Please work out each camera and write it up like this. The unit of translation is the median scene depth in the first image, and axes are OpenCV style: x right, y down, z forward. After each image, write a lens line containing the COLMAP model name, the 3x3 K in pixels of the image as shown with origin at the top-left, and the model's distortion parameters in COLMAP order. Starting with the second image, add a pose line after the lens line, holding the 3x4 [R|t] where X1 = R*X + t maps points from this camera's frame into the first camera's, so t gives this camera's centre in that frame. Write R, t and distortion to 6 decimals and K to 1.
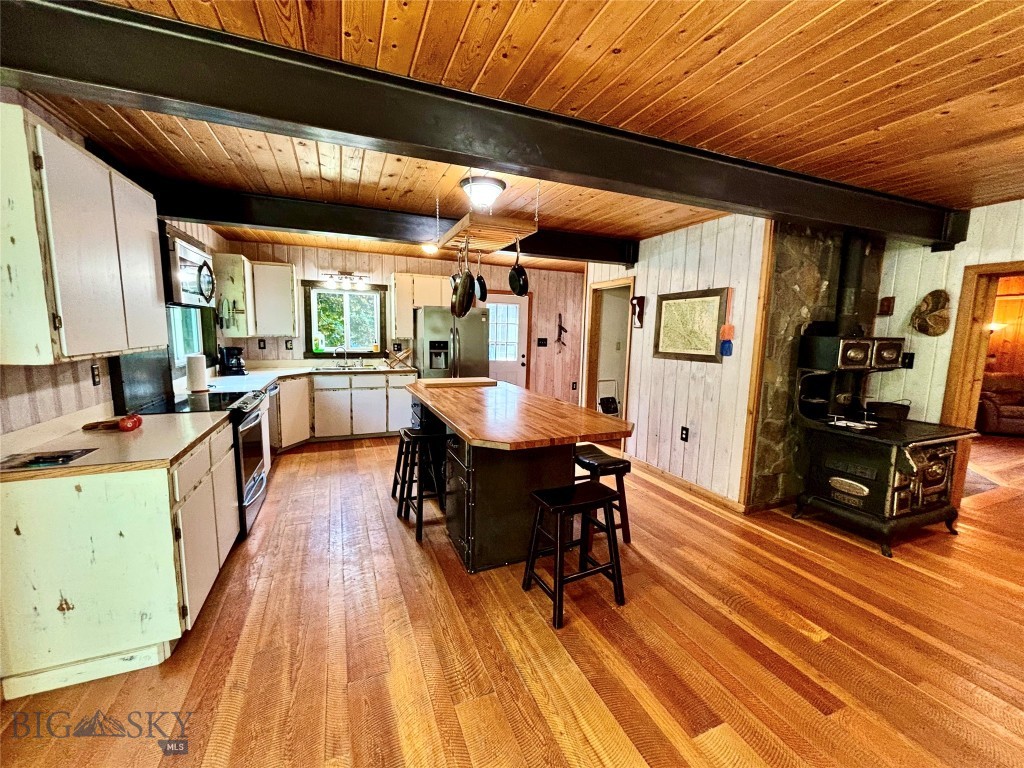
lens RADIAL K [[413.1, 0, 515.3], [0, 413.1, 381.6], [0, 0, 1]] dist [-0.000262, -0.000049]
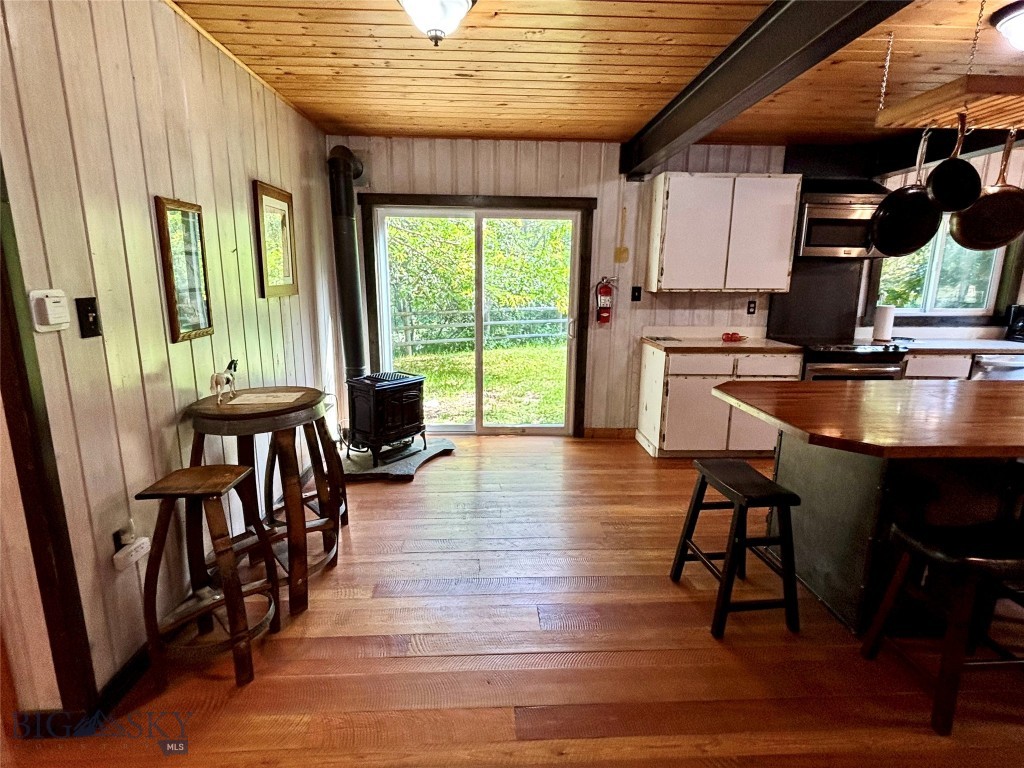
lens RADIAL K [[522.0, 0, 513.0], [0, 522.0, 381.1], [0, 0, 1]] dist [0.019862, -0.009289]
pose [[-0.342928, 0.167092, -0.924381, 0.678274], [-0.138973, 0.964199, 0.225846, -0.041554], [0.929025, 0.205913, -0.307430, 0.491408]]
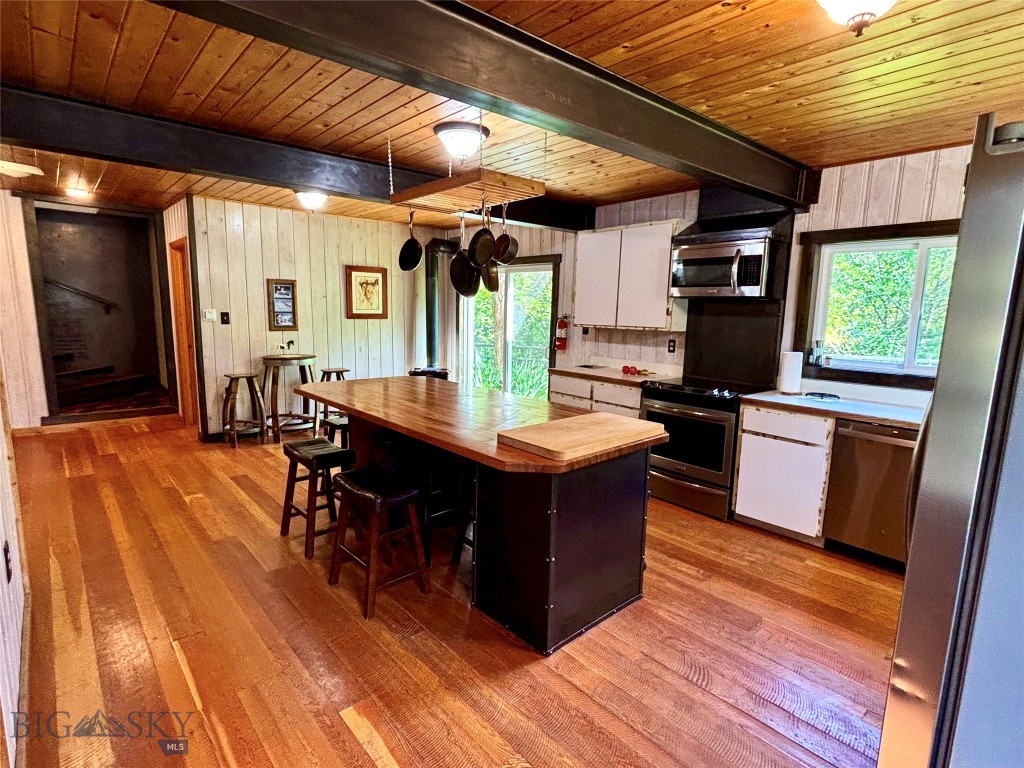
lens RADIAL K [[522.0, 0, 511.5], [0, 522.0, 389.8], [0, 0, 1]] dist [0.019862, -0.009289]
pose [[-0.947443, 0.007955, -0.319825, 0.123753], [-0.083346, 0.959033, 0.270757, -0.205979], [0.308877, 0.283183, -0.907966, 1.586401]]
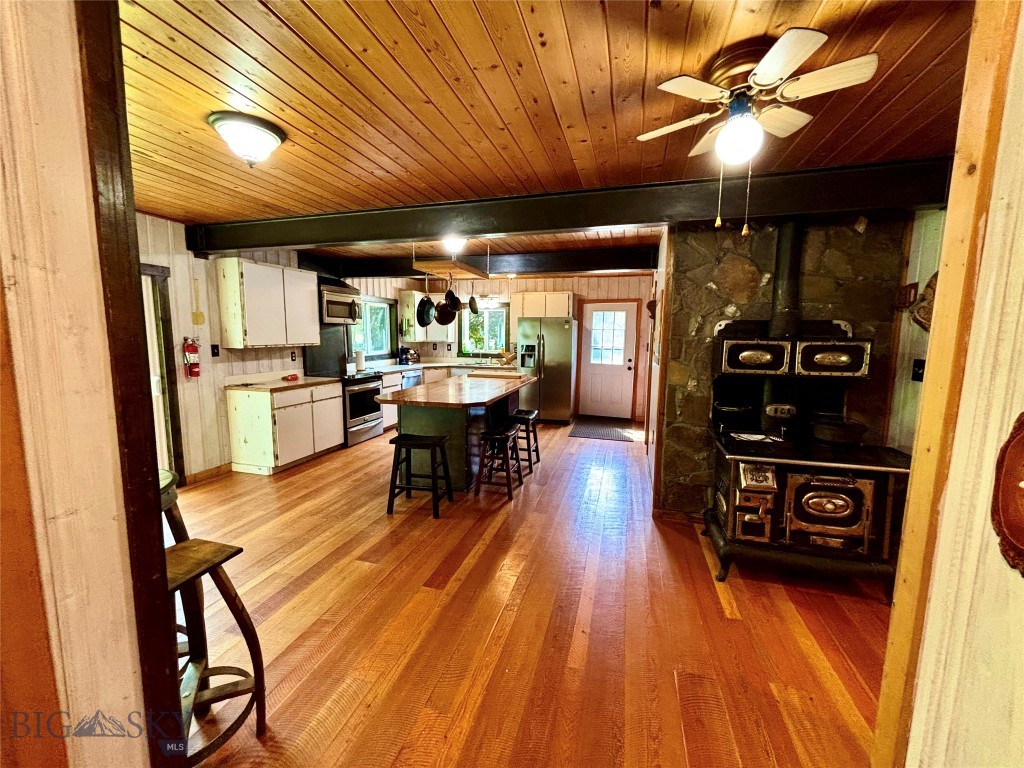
lens RADIAL K [[413.1, 0, 513.8], [0, 413.1, 381.8], [0, 0, 1]] dist [-0.000262, -0.000049]
pose [[0.778600, 0.058383, -0.624799, 0.781994], [-0.071901, 0.997405, 0.003600, 0.015781], [0.623388, 0.042121, 0.780778, 0.000902]]
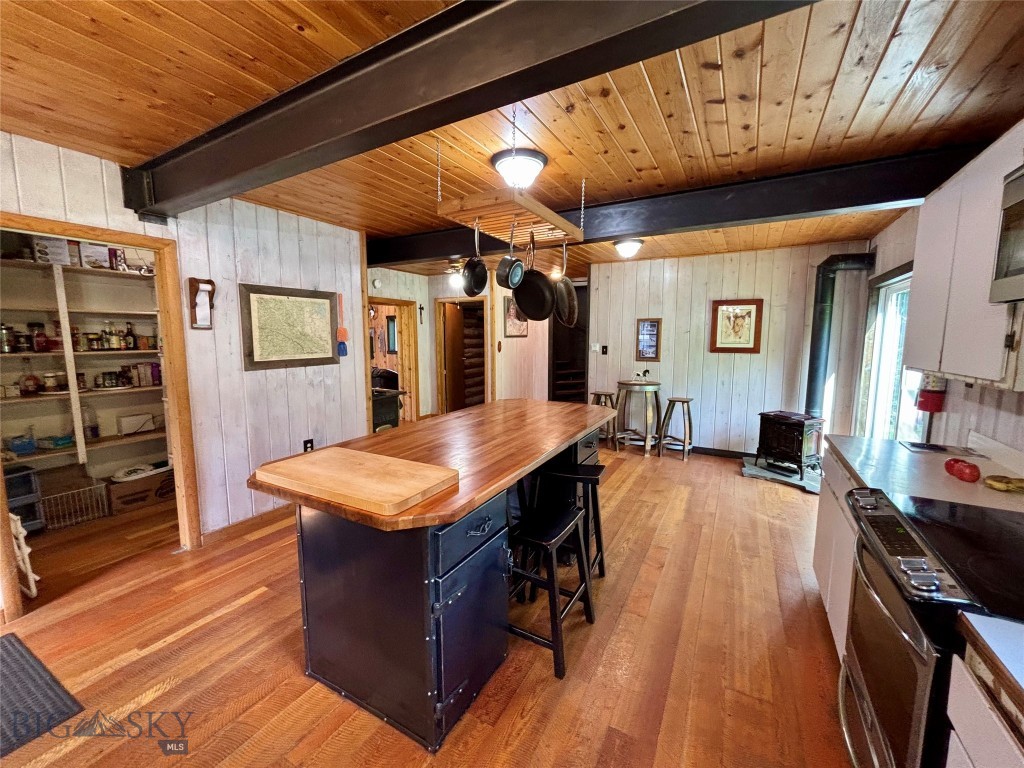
lens RADIAL K [[413.1, 0, 508.8], [0, 413.1, 385.7], [0, 0, 1]] dist [-0.000262, -0.000049]
pose [[-0.605280, -0.119648, 0.786969, -0.565719], [0.083730, 0.973585, 0.212419, -0.164230], [-0.791597, 0.194466, -0.579274, 1.177785]]
